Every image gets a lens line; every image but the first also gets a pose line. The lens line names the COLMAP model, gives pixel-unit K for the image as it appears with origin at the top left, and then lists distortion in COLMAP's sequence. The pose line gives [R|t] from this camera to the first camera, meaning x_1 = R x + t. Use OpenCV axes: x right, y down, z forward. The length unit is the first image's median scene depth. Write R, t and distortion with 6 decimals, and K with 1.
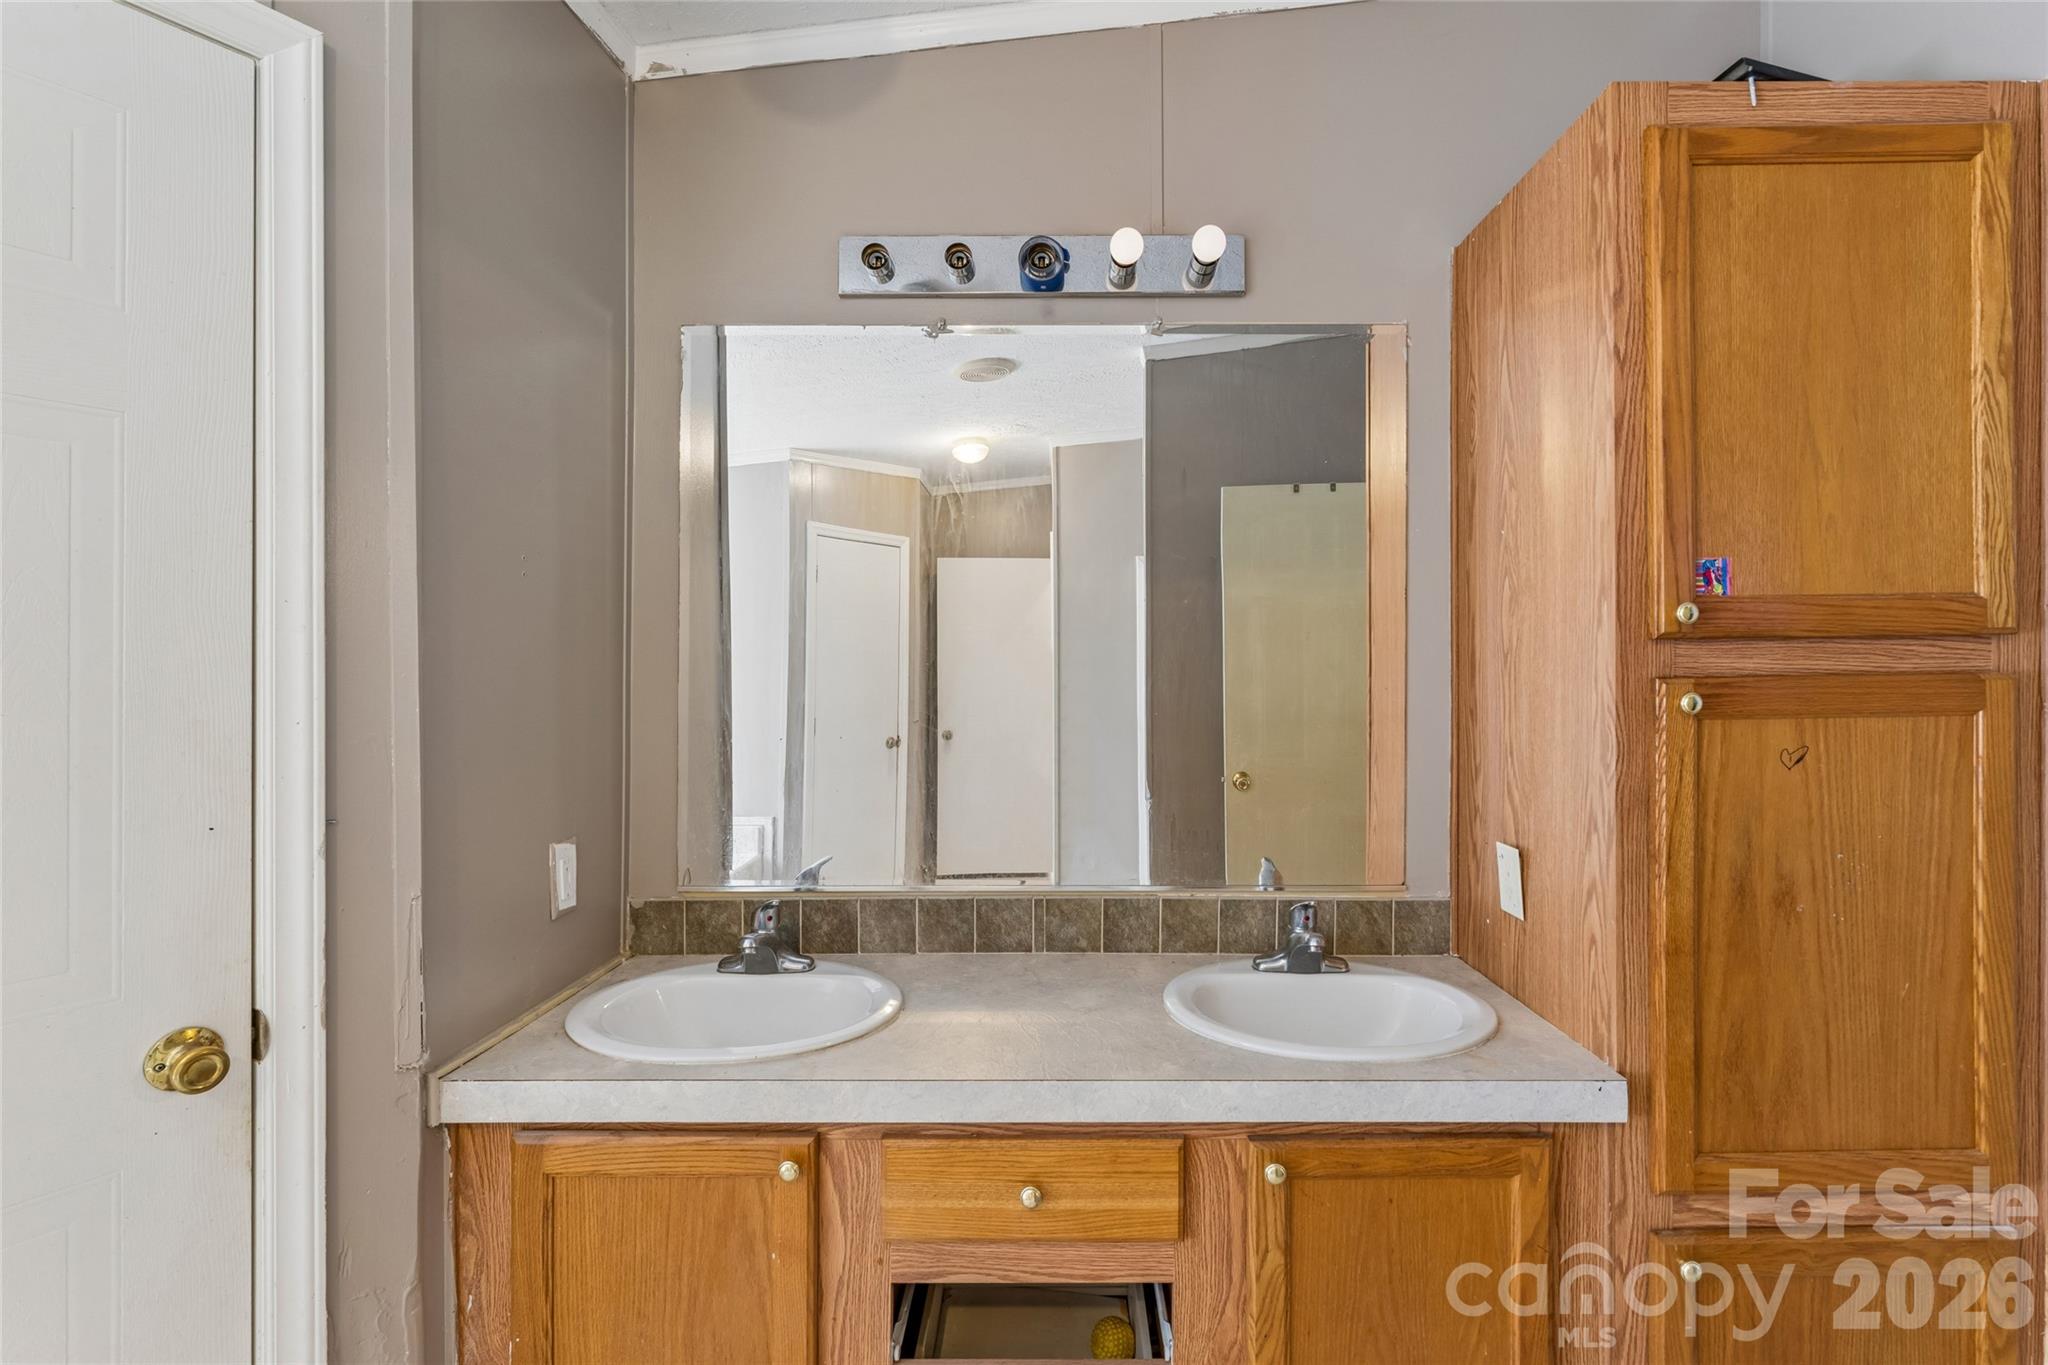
lens RADIAL K [[985.5, 0, 1025.0], [0, 985.5, 656.3], [0, 0, 1]] dist [-0.001456, 0.000270]
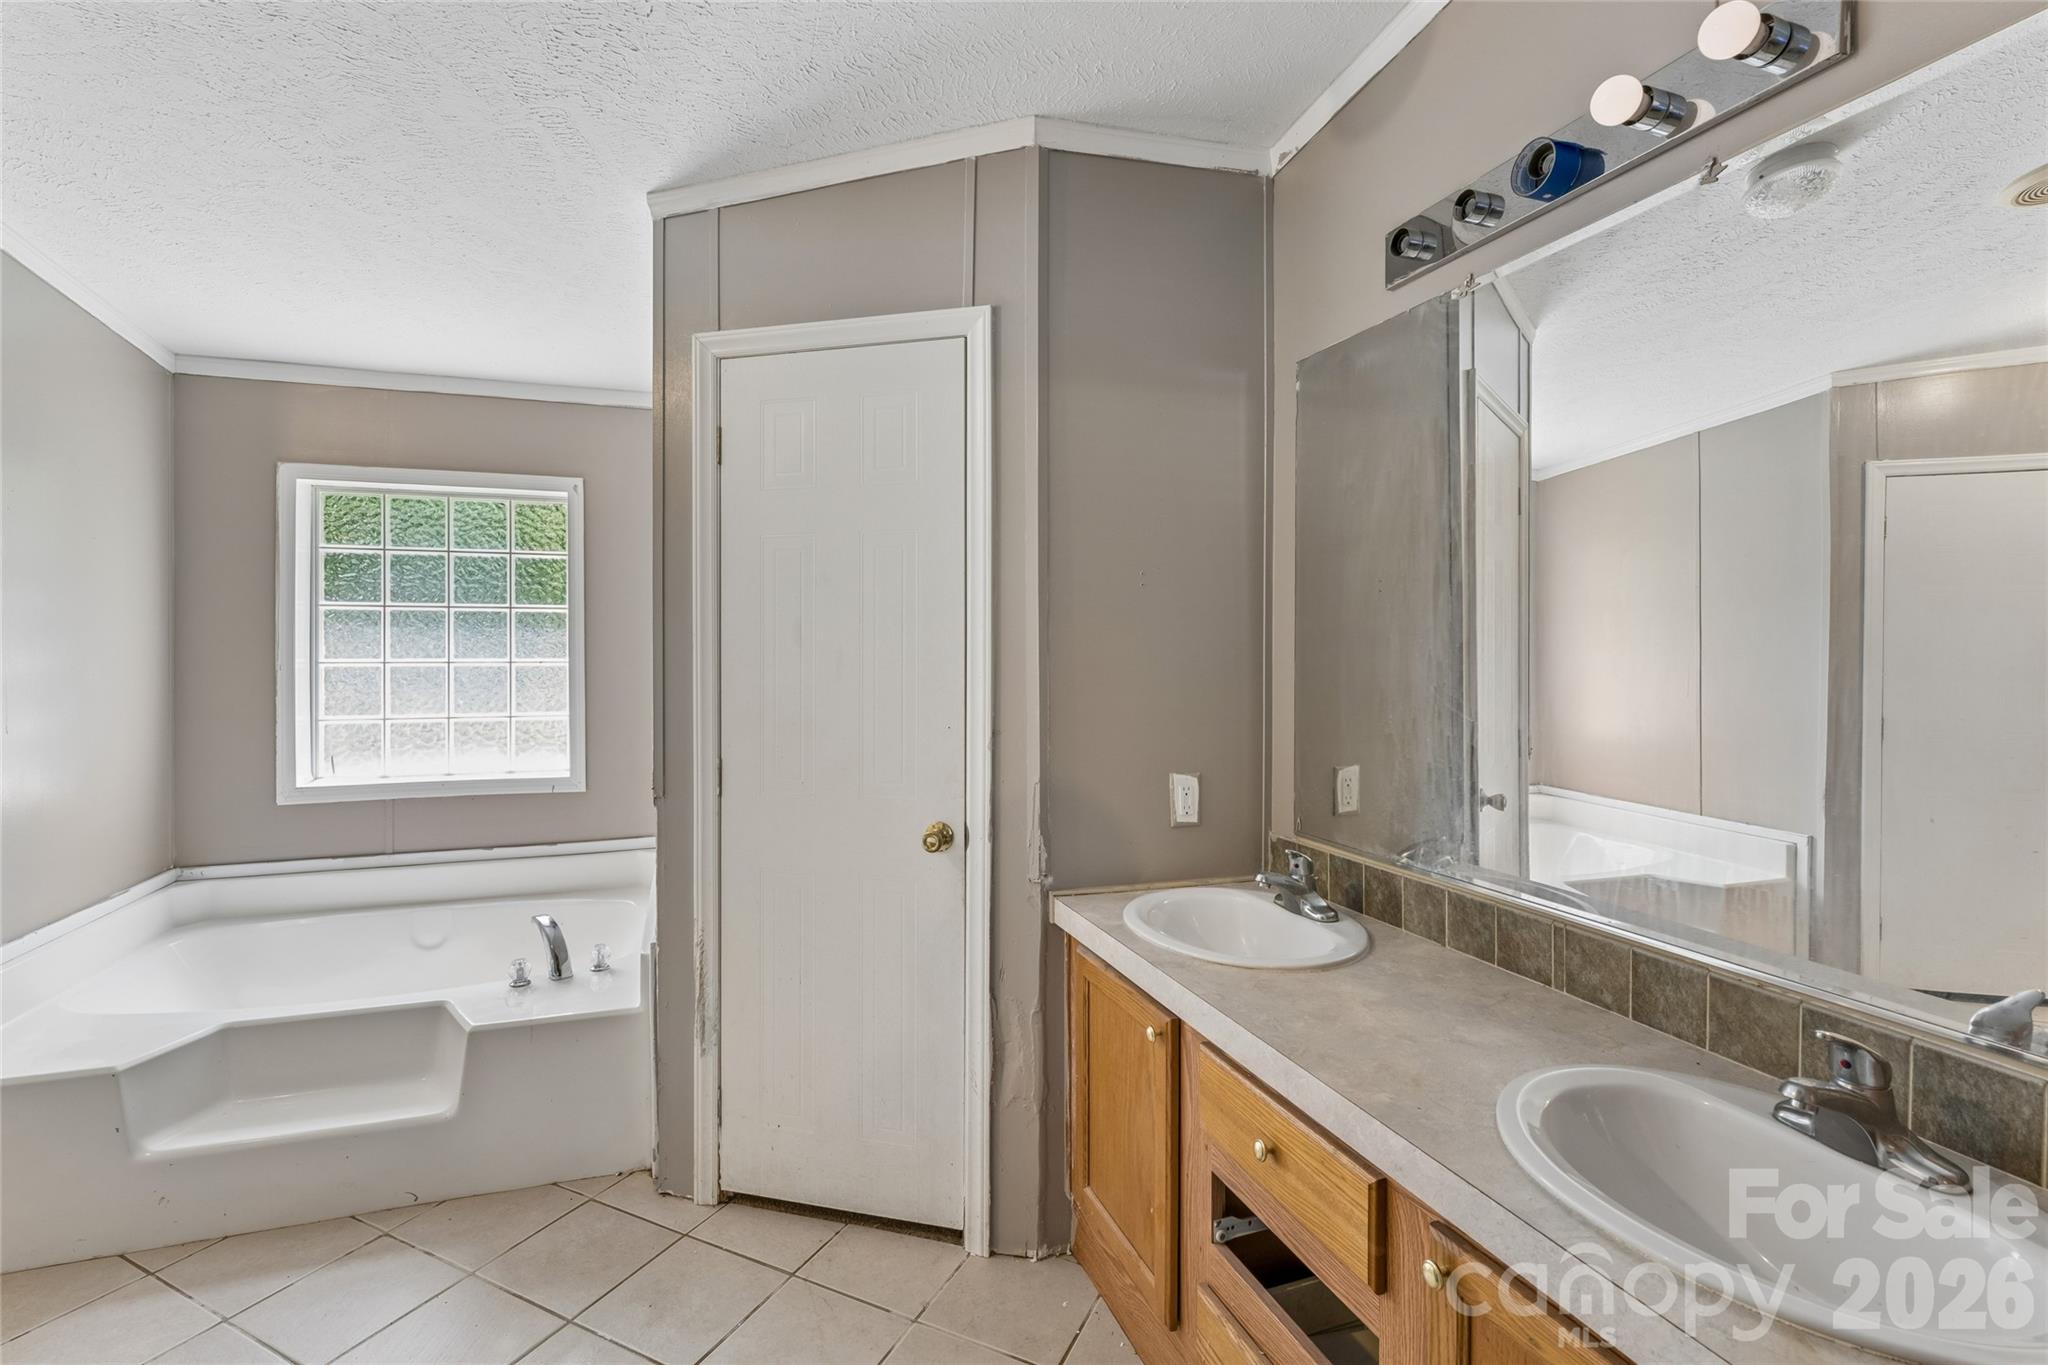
lens RADIAL K [[932.1, 0, 1004.6], [0, 932.1, 652.6], [0, 0, 1]] dist [-0.002651, -0.000239]
pose [[0.314069, 0.005606, -0.949384, 0.657202], [0.007045, 0.999941, 0.008235, 0.003718], [0.949374, -0.009275, 0.314011, 0.326369]]
